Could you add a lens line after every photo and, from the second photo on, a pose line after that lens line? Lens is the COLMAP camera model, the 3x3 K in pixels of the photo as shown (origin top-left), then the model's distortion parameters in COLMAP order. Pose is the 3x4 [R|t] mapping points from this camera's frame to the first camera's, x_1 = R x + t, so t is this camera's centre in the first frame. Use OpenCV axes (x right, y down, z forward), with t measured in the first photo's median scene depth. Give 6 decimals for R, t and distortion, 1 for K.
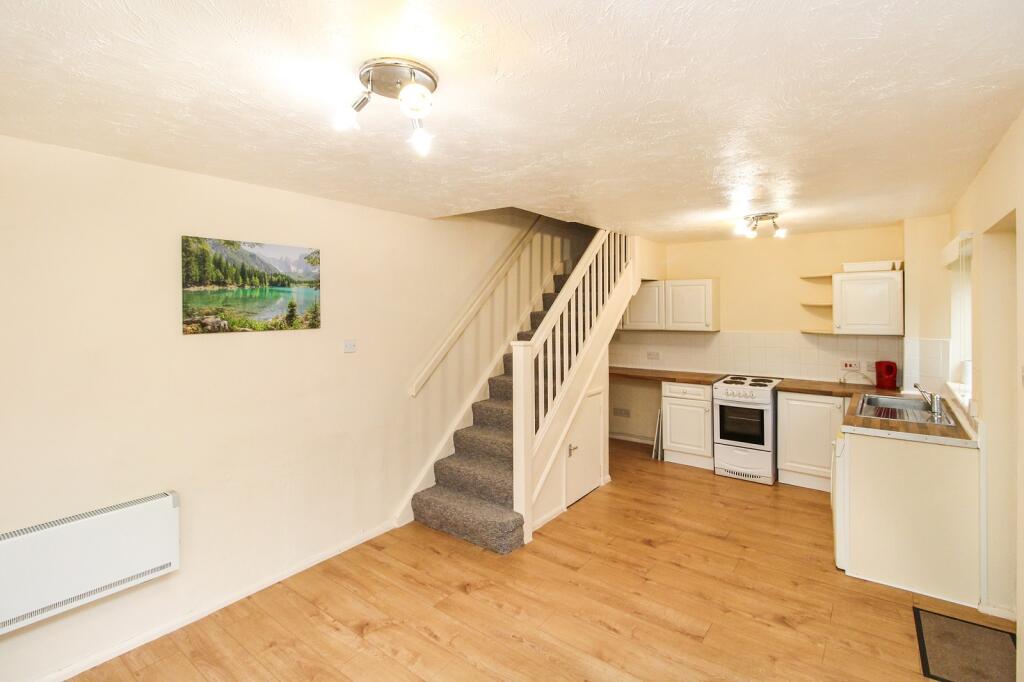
lens RADIAL K [[483.8, 0, 515.8], [0, 483.8, 312.9], [0, 0, 1]] dist [0.011285, -0.002332]
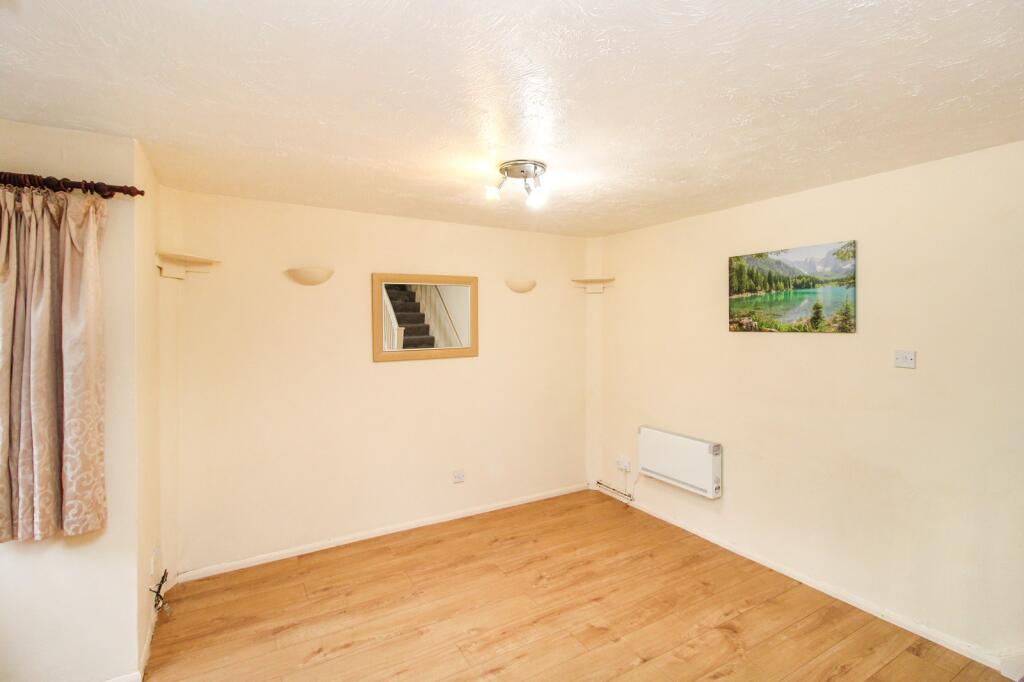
lens RADIAL K [[483.8, 0, 509.7], [0, 483.8, 325.4], [0, 0, 1]] dist [0.011285, -0.002332]
pose [[-0.393823, 0.015262, -0.919060, 0.703309], [0.000694, 0.999867, 0.016307, 0.005130], [0.919186, 0.005784, -0.393781, 0.883962]]
